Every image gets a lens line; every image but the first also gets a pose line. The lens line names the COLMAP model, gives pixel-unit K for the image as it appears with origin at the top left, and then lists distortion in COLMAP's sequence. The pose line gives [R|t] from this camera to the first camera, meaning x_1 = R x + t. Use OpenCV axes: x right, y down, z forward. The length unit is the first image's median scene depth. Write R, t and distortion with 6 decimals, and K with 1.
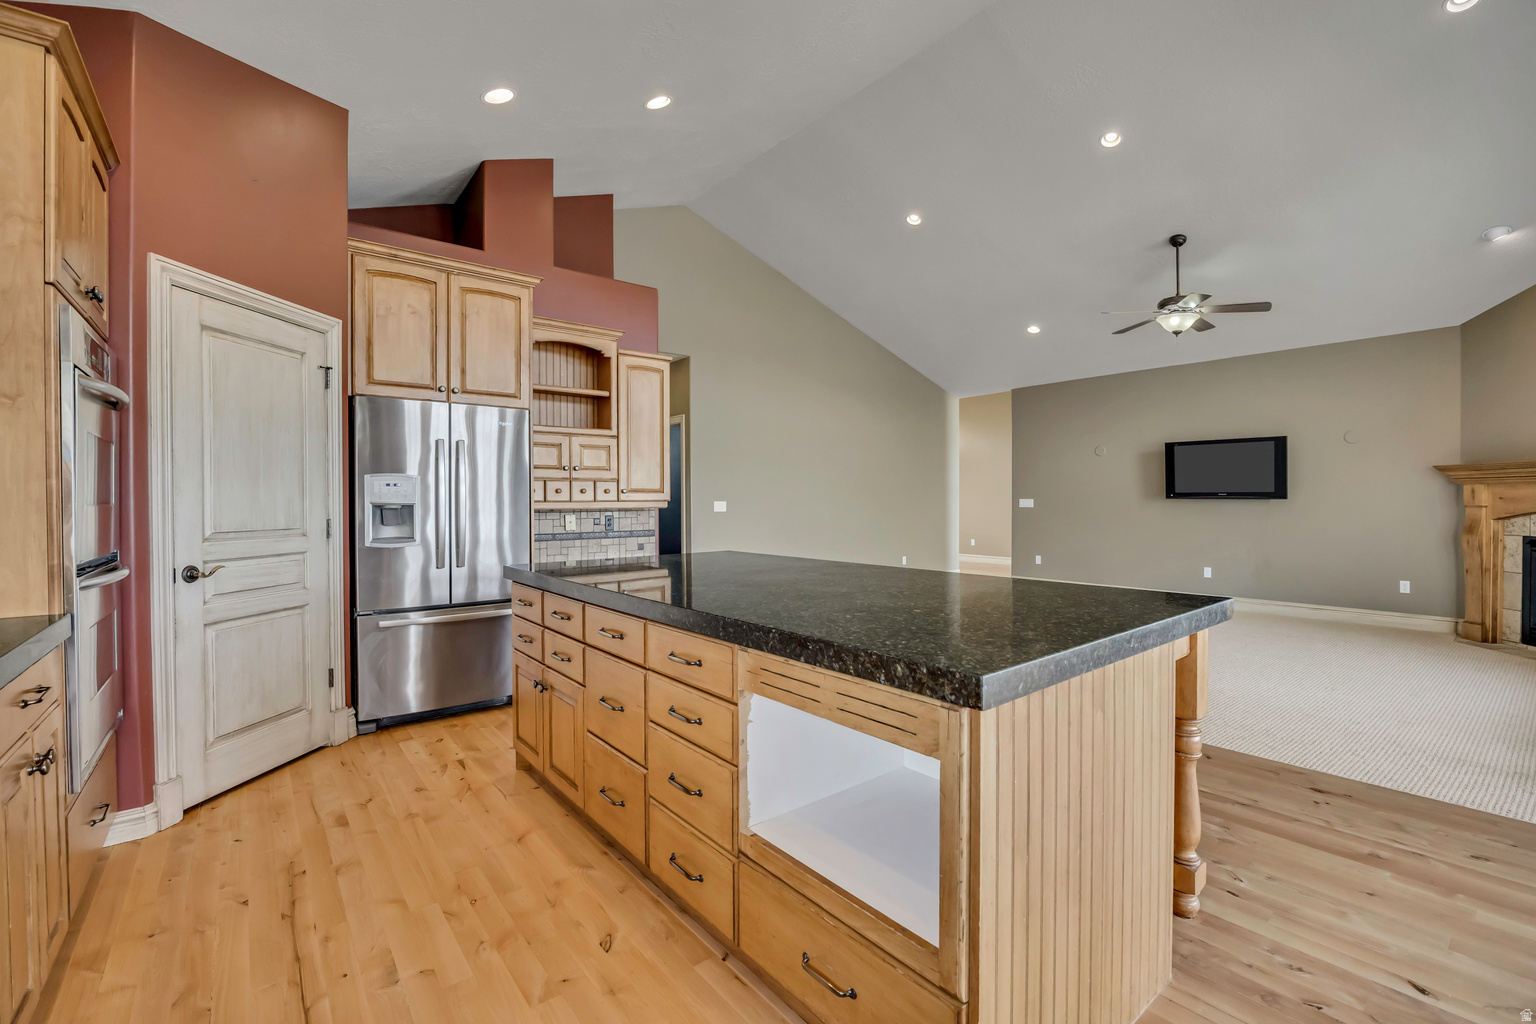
lens RADIAL K [[659.3, 0, 776.0], [0, 659.3, 505.6], [0, 0, 1]] dist [-0.001703, -0.000028]
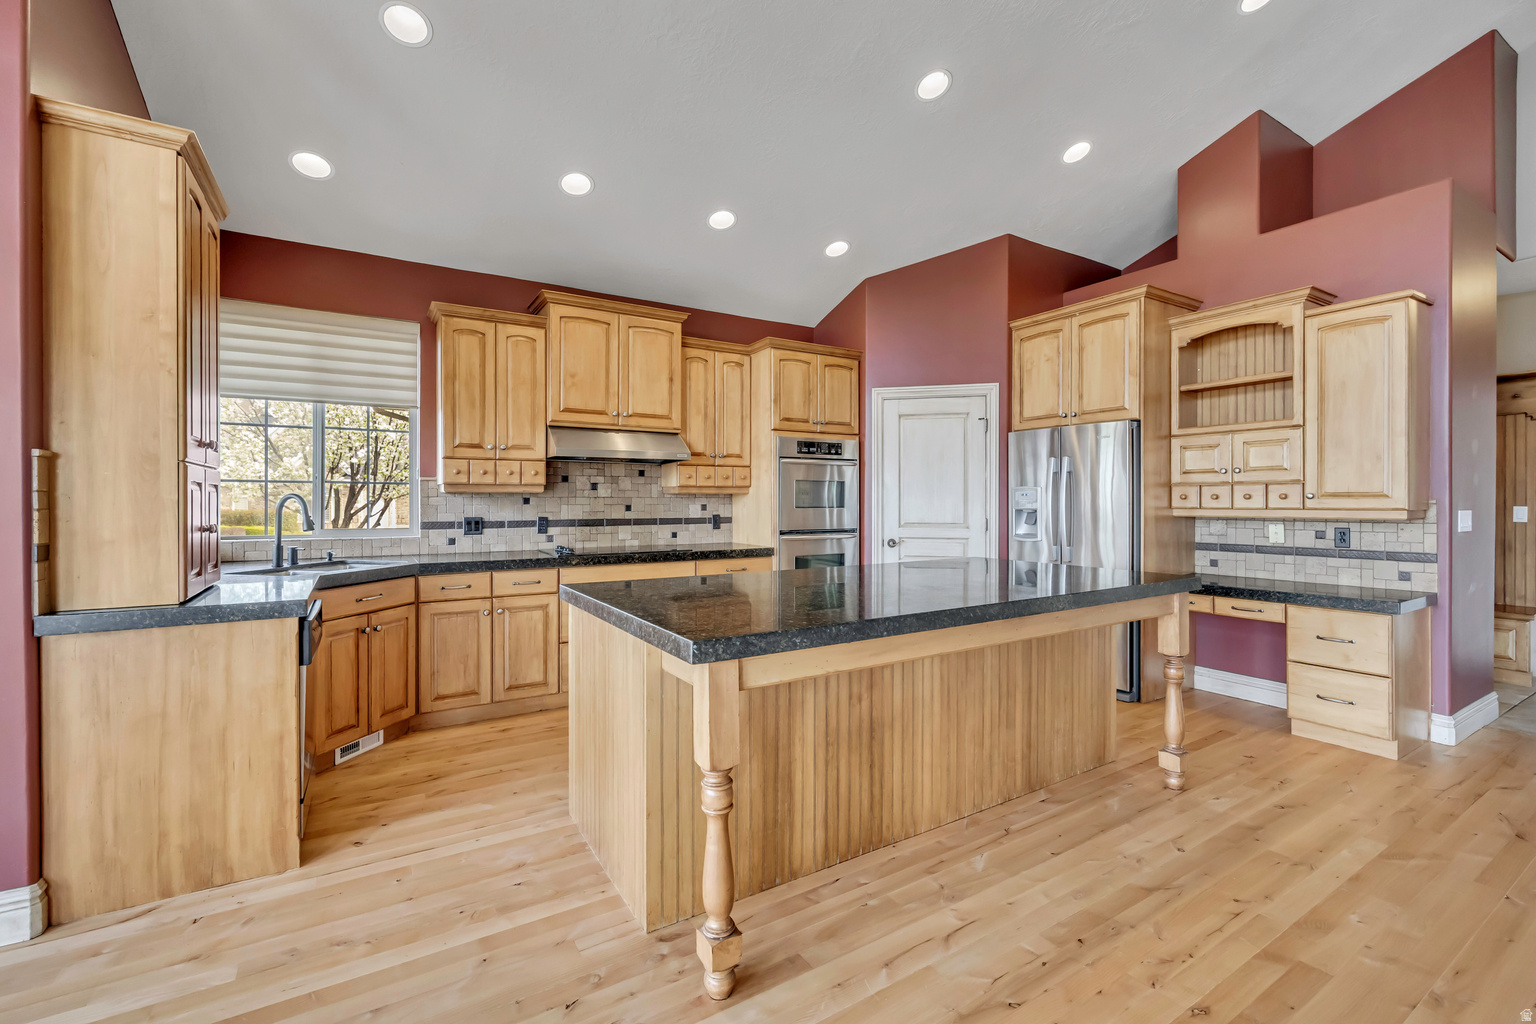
lens RADIAL K [[659.3, 0, 774.8], [0, 659.3, 505.8], [0, 0, 1]] dist [-0.001703, -0.000028]
pose [[-0.118428, 0.011370, -0.992897, 0.610833], [-0.007288, 0.999898, 0.012319, -0.015774], [0.992936, 0.008695, -0.118333, 0.485142]]
